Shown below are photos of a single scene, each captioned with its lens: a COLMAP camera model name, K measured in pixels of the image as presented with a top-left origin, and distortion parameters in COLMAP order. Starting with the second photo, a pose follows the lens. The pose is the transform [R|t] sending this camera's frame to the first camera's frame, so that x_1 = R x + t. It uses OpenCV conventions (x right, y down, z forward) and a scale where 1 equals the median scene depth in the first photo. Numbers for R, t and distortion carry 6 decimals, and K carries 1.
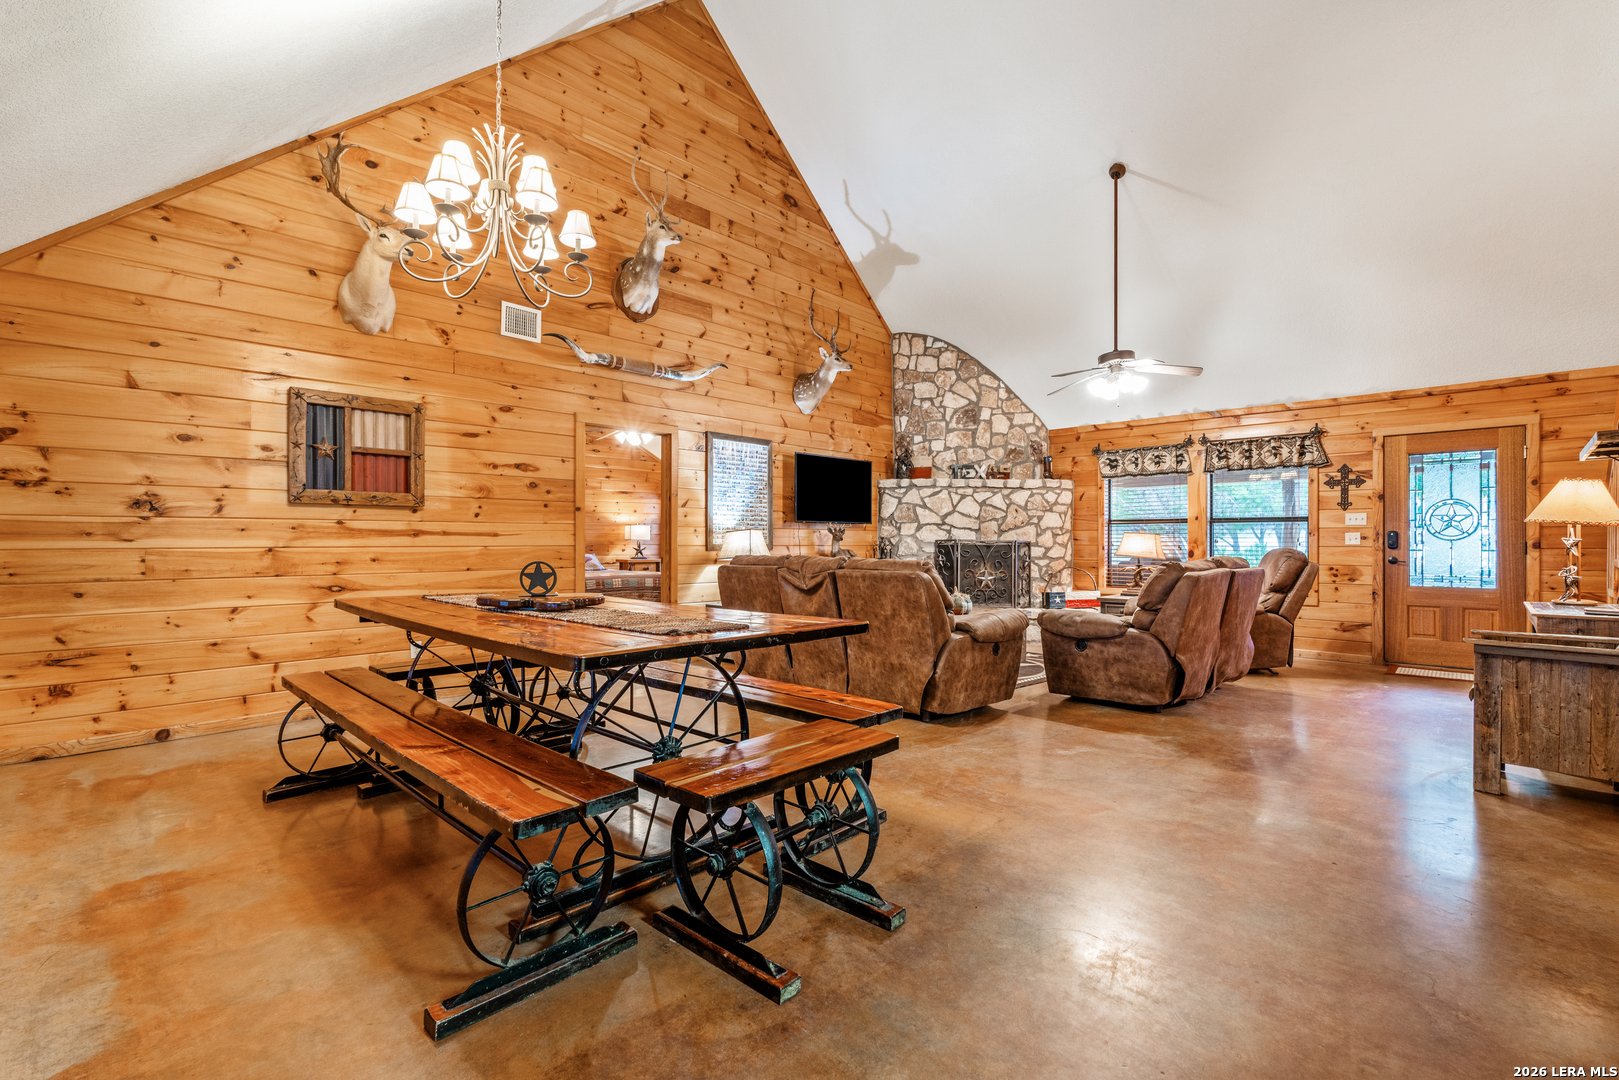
lens RADIAL K [[708.4, 0, 816.9], [0, 708.4, 539.2], [0, 0, 1]] dist [-0.012114, 0.001388]
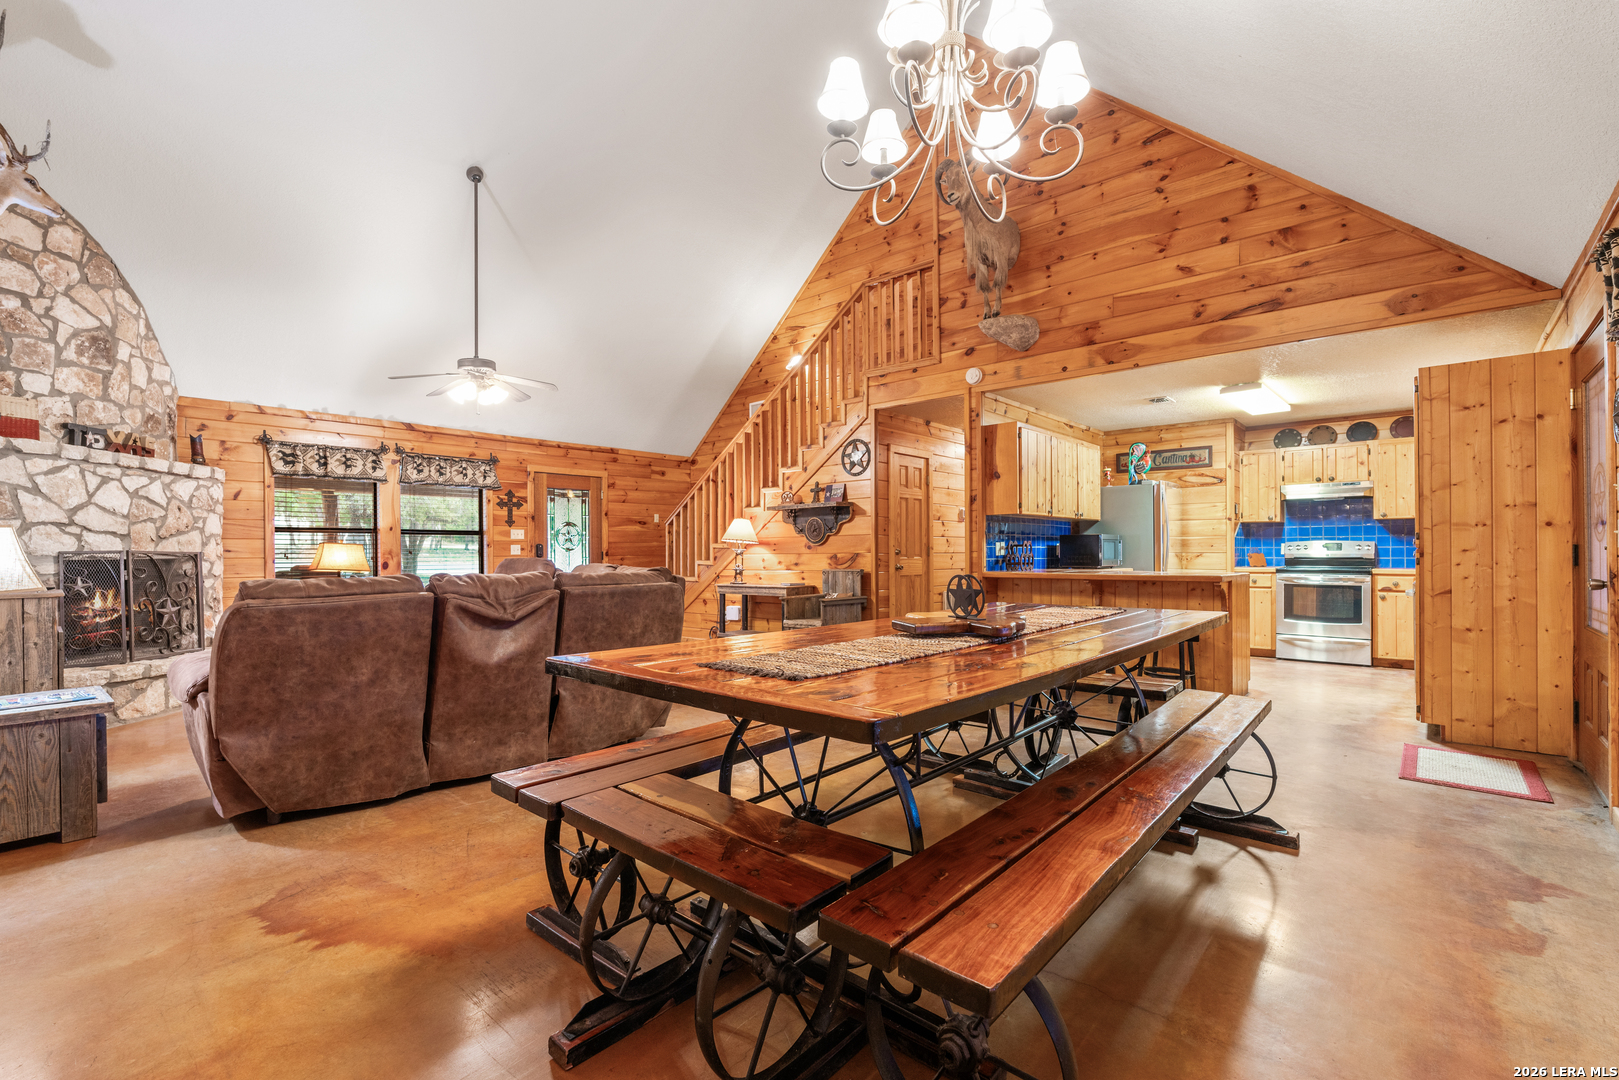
lens RADIAL K [[708.4, 0, 802.4], [0, 708.4, 549.7], [0, 0, 1]] dist [-0.012114, 0.001388]
pose [[-0.031957, 0.001771, 0.999488, -0.467369], [0.002530, 0.999995, -0.001691, 0.002336], [-0.999486, 0.002475, -0.031962, 0.478513]]
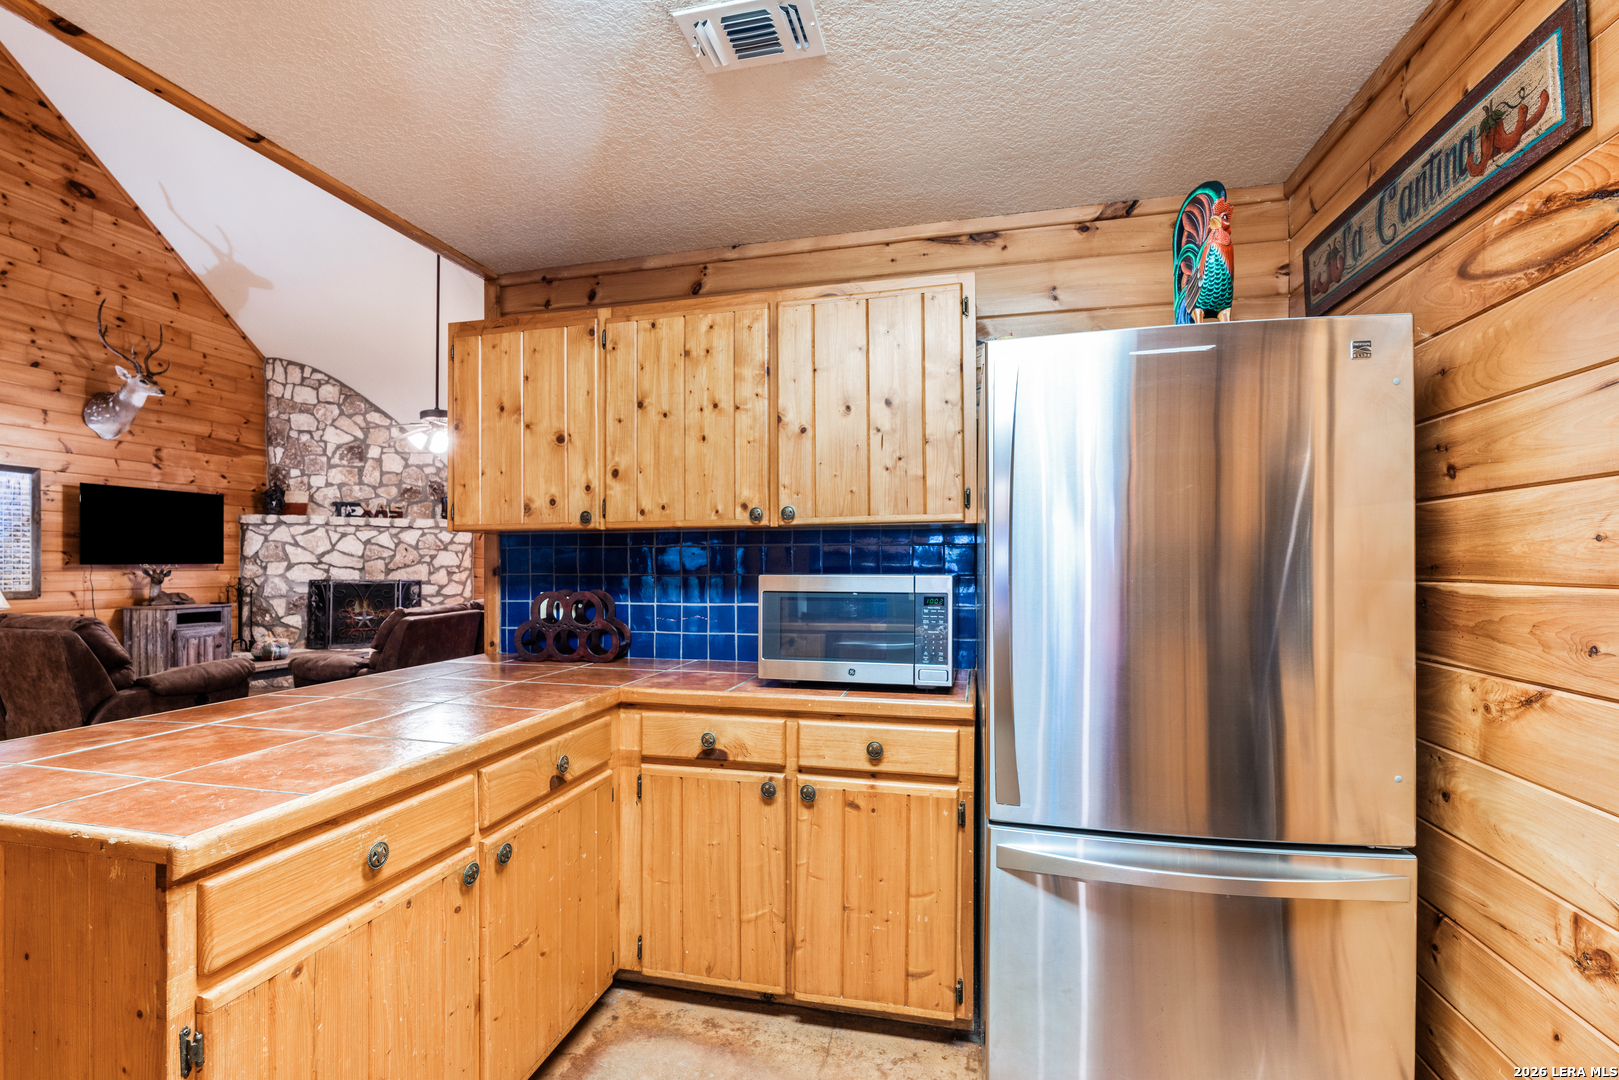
lens RADIAL K [[708.4, 0, 808.5], [0, 708.4, 558.6], [0, 0, 1]] dist [-0.012114, 0.001388]
pose [[0.859177, -0.000027, 0.511678, 0.294488], [0.002699, 0.999986, -0.004479, -0.024408], [-0.511671, 0.005229, 0.859166, -0.185929]]
